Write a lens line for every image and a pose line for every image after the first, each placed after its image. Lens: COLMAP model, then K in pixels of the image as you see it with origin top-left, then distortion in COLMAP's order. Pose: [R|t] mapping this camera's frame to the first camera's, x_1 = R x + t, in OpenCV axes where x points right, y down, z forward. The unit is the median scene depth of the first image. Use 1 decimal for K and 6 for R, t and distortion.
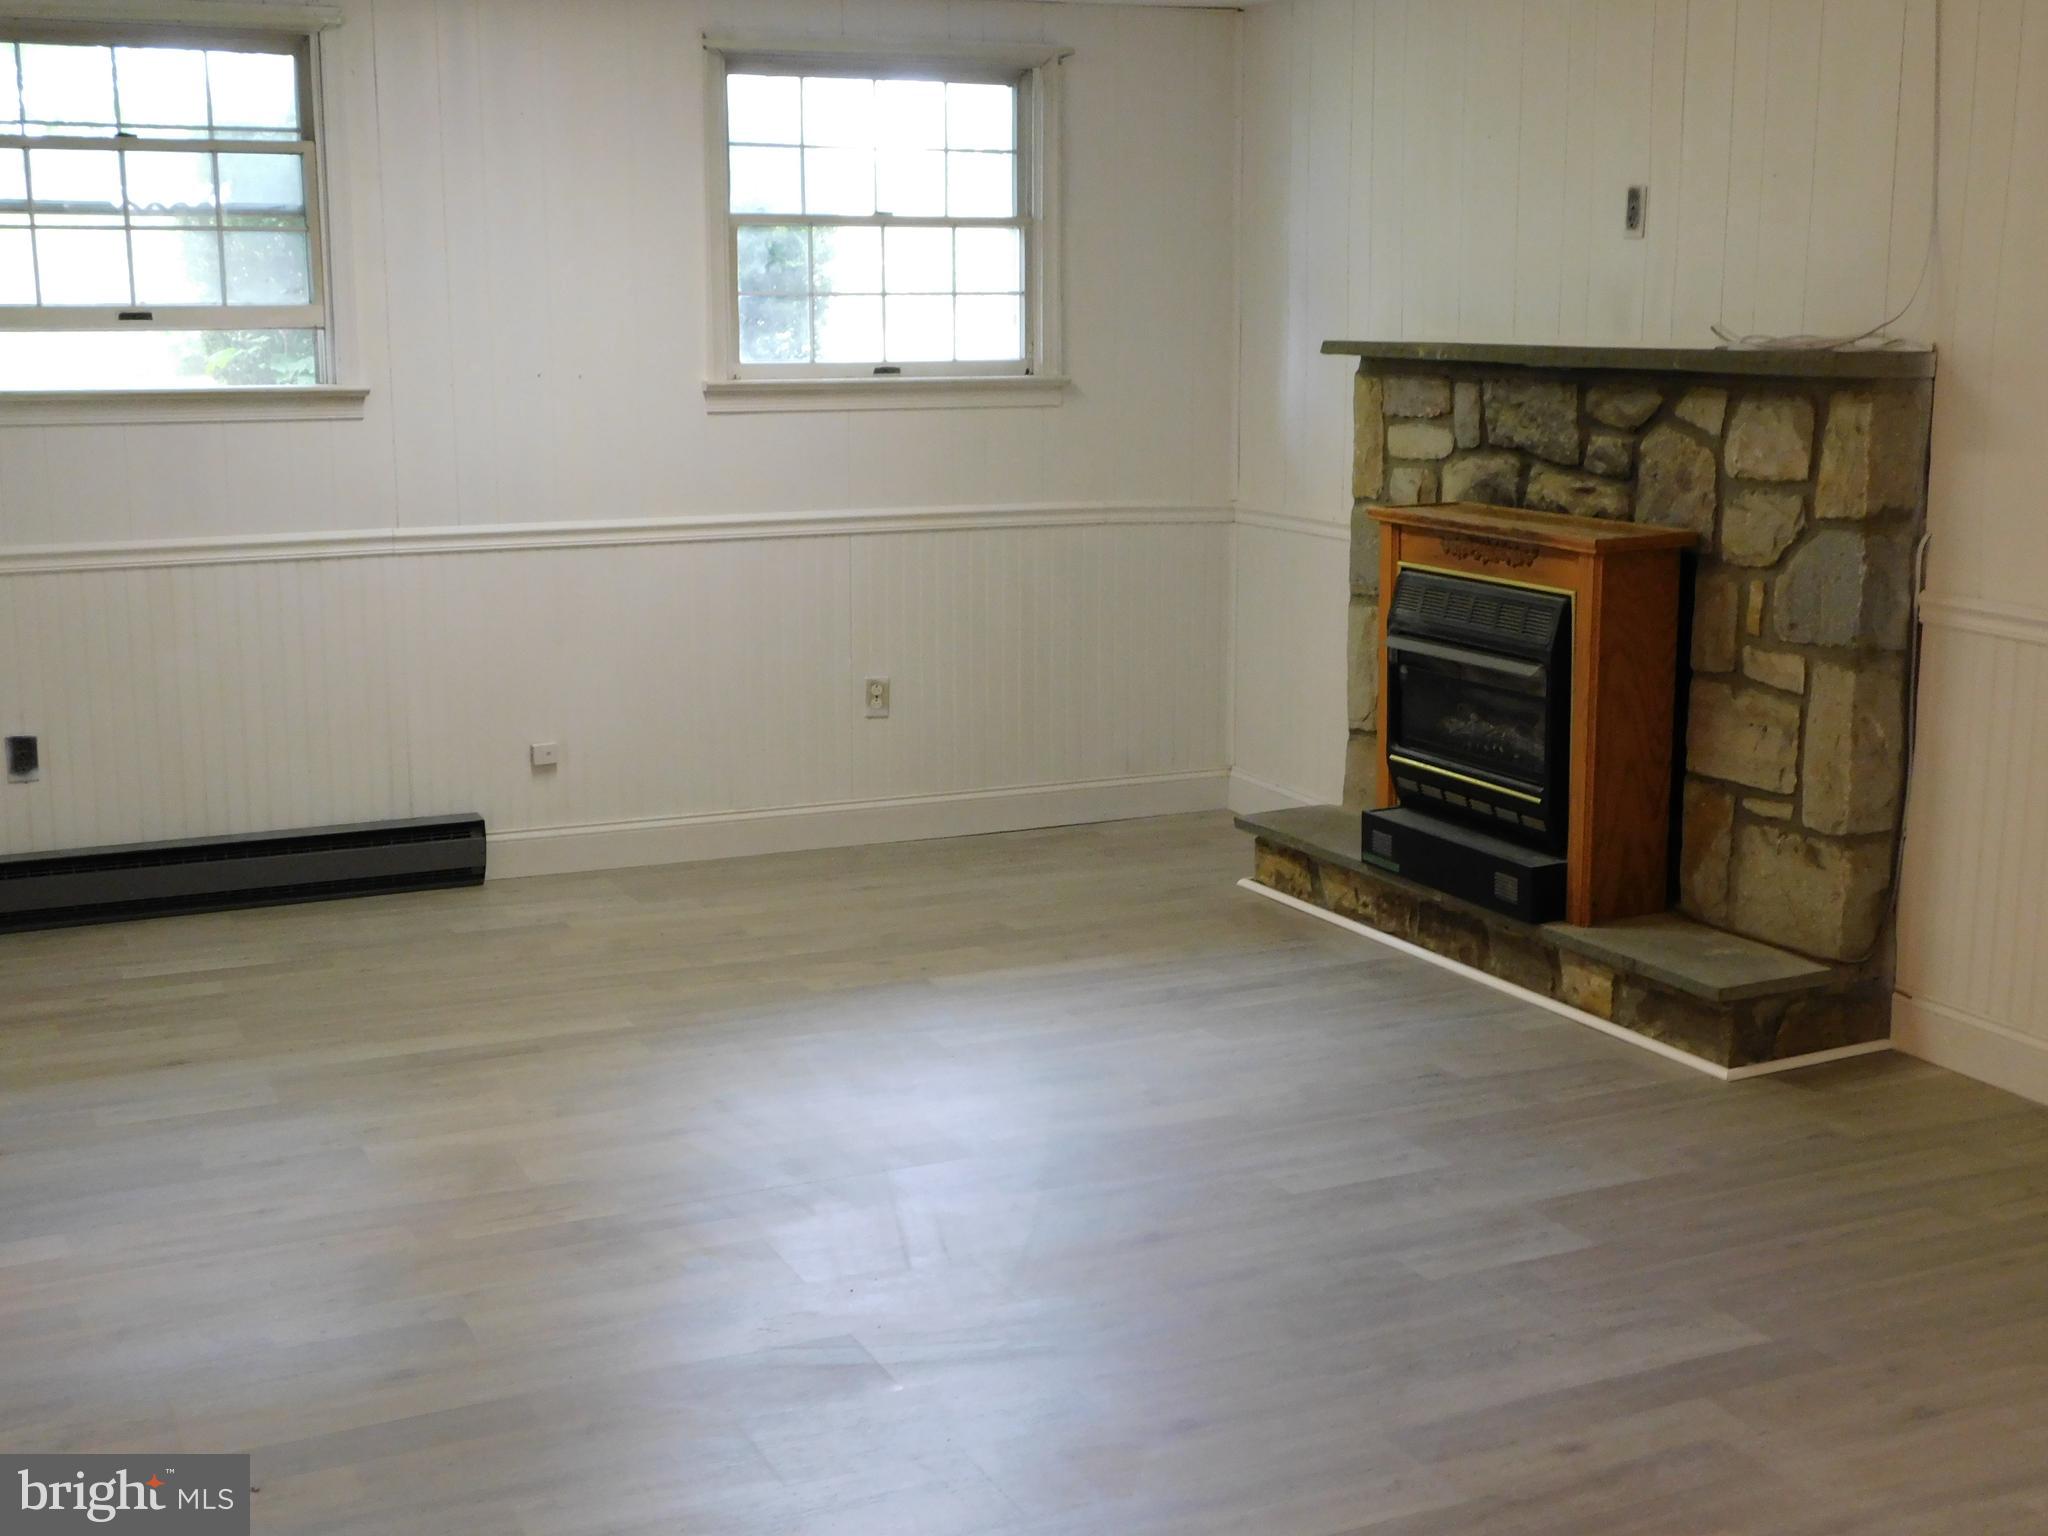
lens RADIAL K [[2442.3, 0, 1024.0], [0, 2442.3, 768.0], [0, 0, 1]] dist [-0.002149, -0.047467]
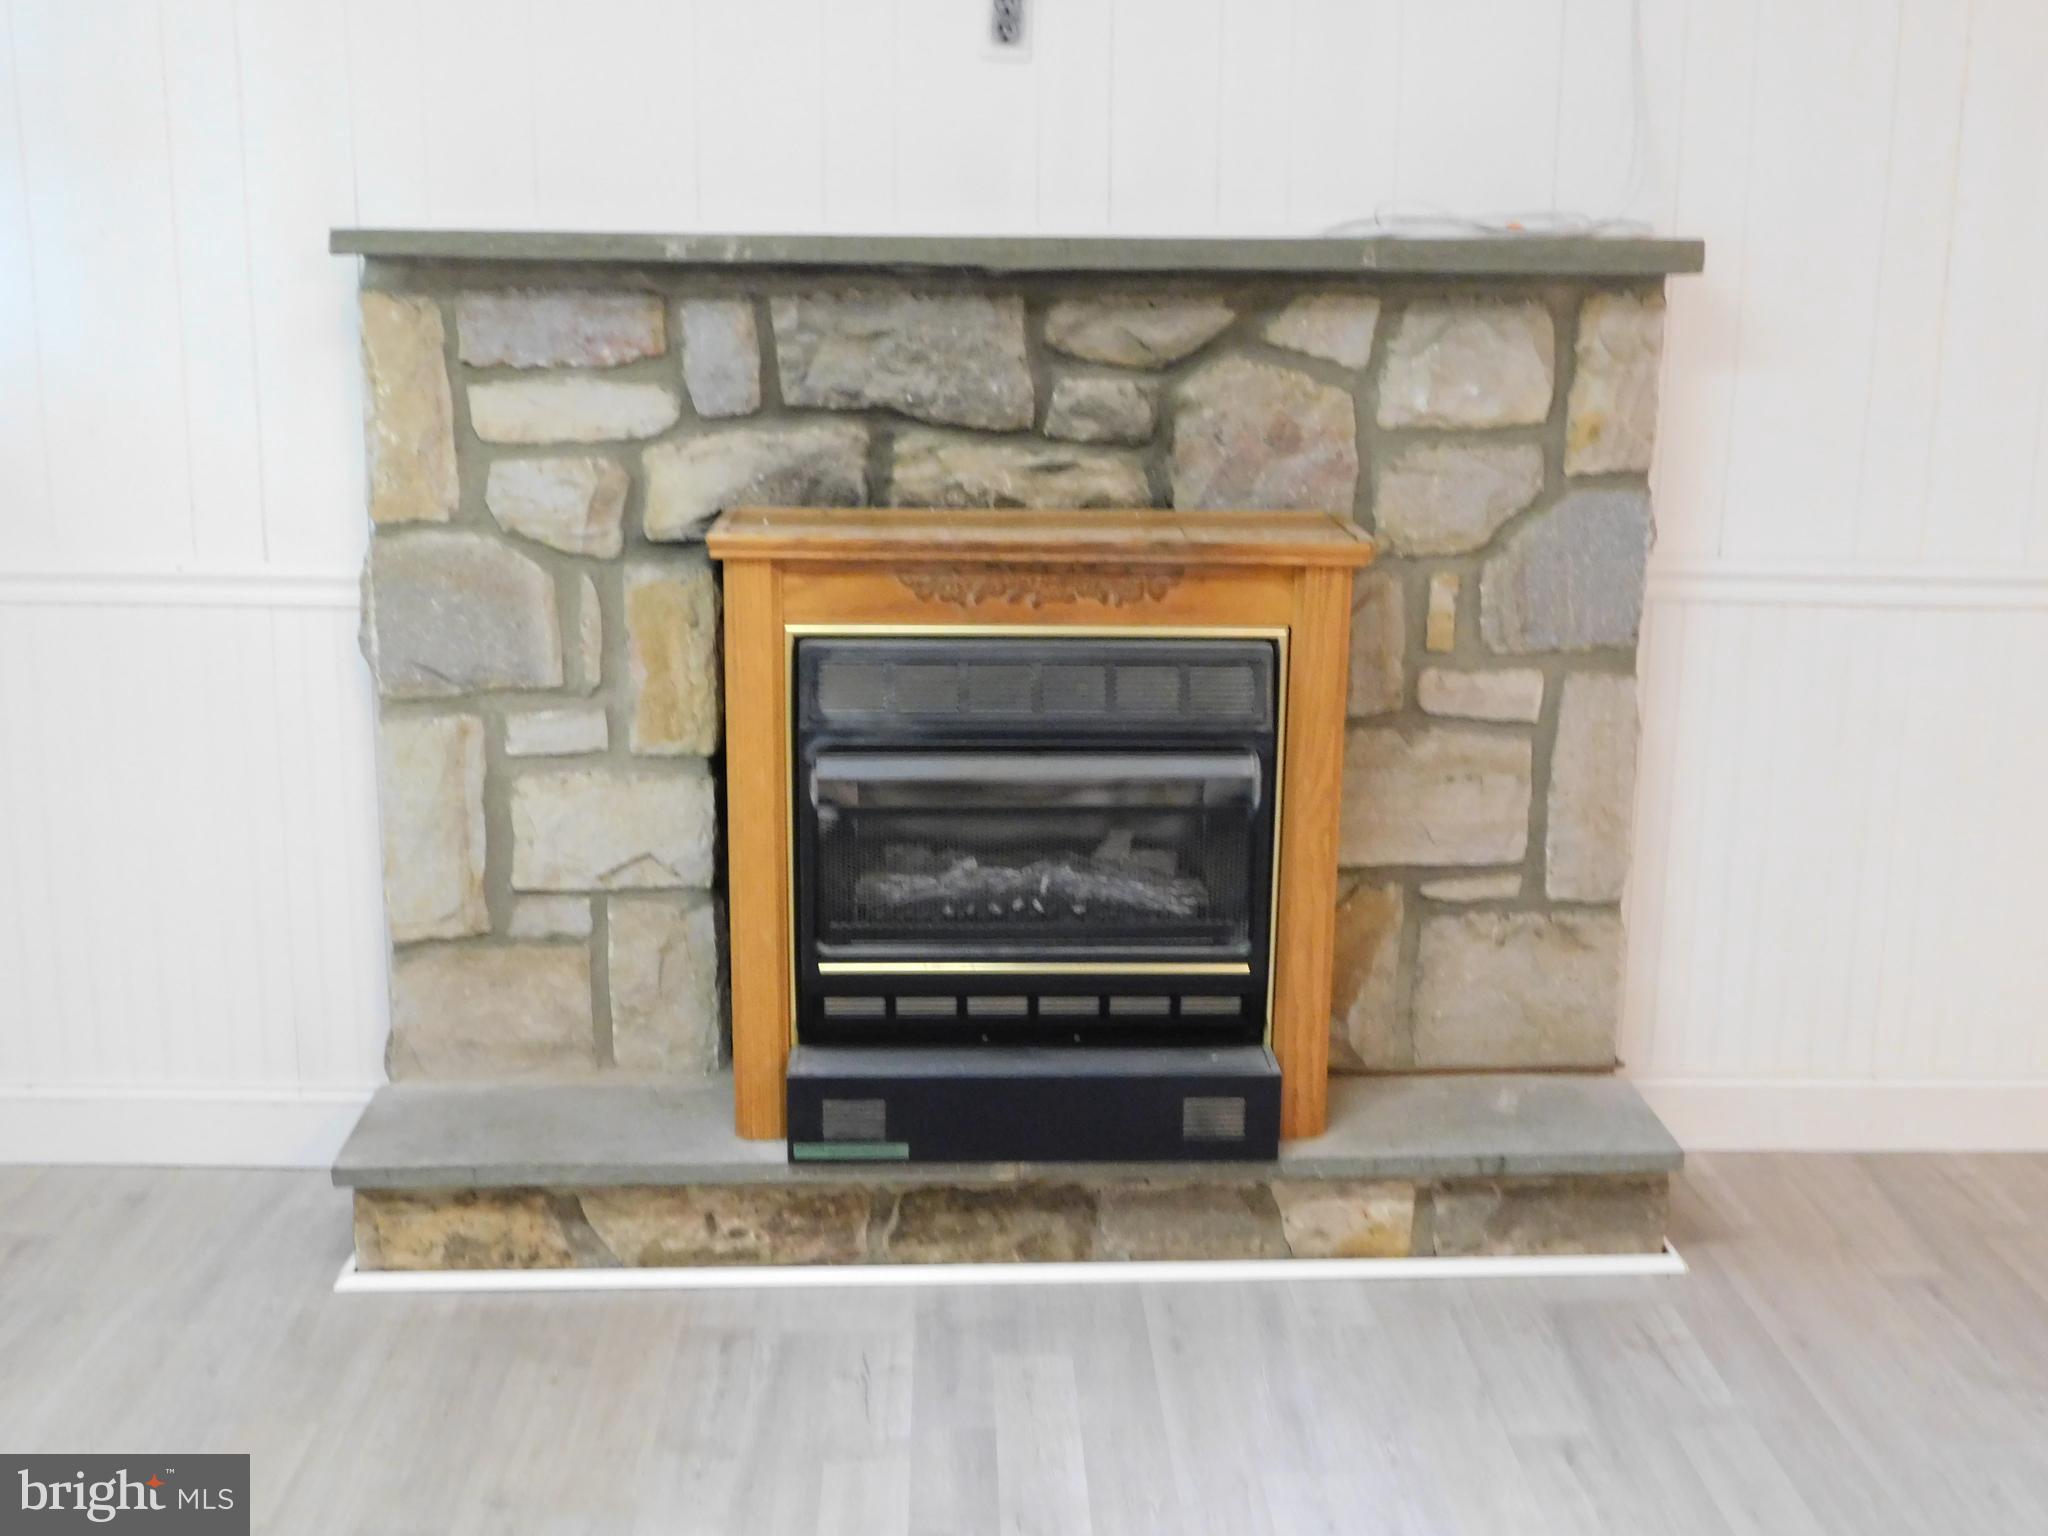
lens RADIAL K [[2442.3, 0, 1024.0], [0, 2442.3, 768.0], [0, 0, 1]] dist [-0.002149, -0.047467]
pose [[0.395911, -0.197957, 0.896698, -0.347805], [0.162250, 0.976205, 0.143873, -0.130307], [-0.903842, 0.088528, 0.418608, 0.755782]]
